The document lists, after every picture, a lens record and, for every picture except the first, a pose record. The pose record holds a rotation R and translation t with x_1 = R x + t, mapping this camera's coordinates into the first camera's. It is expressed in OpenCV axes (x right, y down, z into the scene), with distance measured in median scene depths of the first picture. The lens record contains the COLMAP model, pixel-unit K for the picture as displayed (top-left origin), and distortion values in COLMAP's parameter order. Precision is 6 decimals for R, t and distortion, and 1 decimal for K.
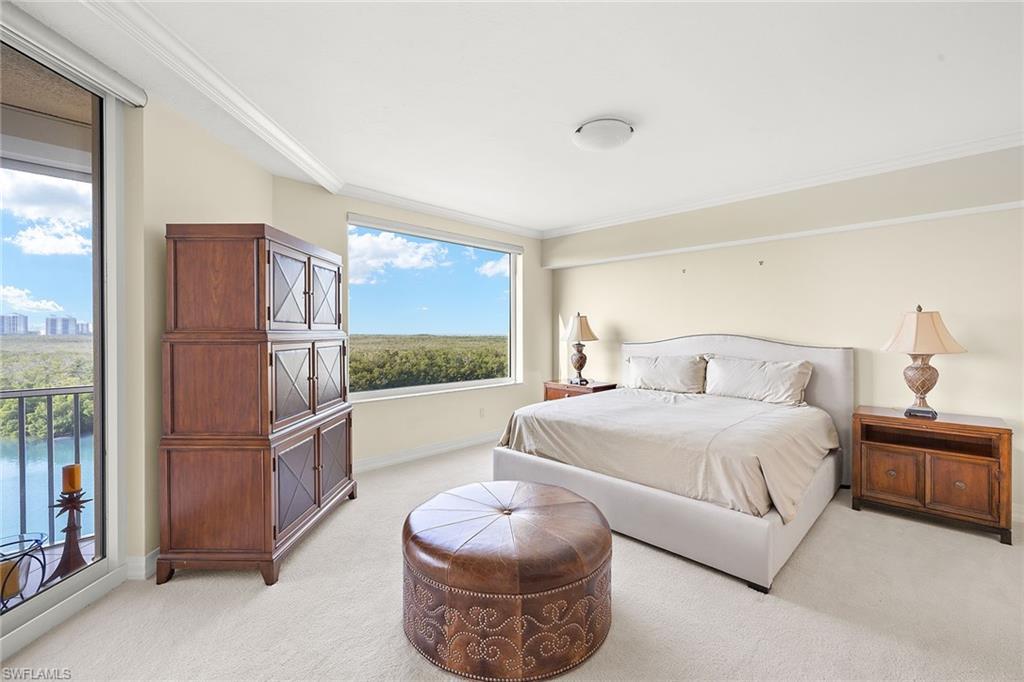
lens RADIAL K [[425.5, 0, 512.0], [0, 425.5, 341.0], [0, 0, 1]] dist [0.000964, -0.000006]
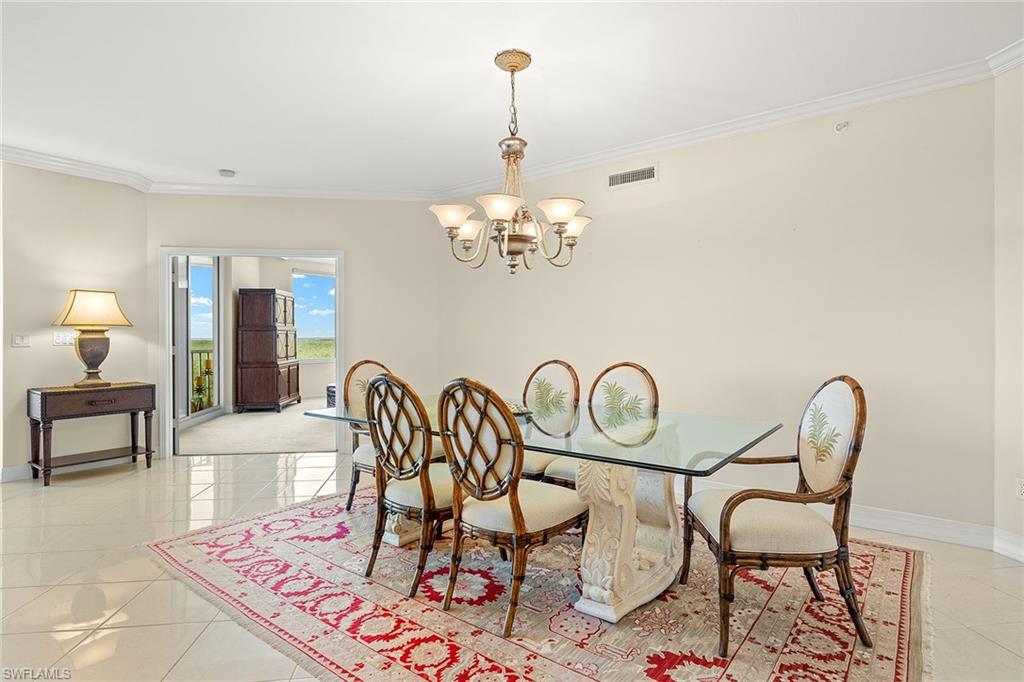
lens RADIAL K [[528.5, 0, 509.5], [0, 528.5, 333.8], [0, 0, 1]] dist [-0.004912, -0.000536]
pose [[0.991484, -0.008406, 0.129955, 0.495255], [0.011253, 0.999712, -0.021190, 0.116483], [-0.129740, 0.022472, 0.991293, -2.612385]]
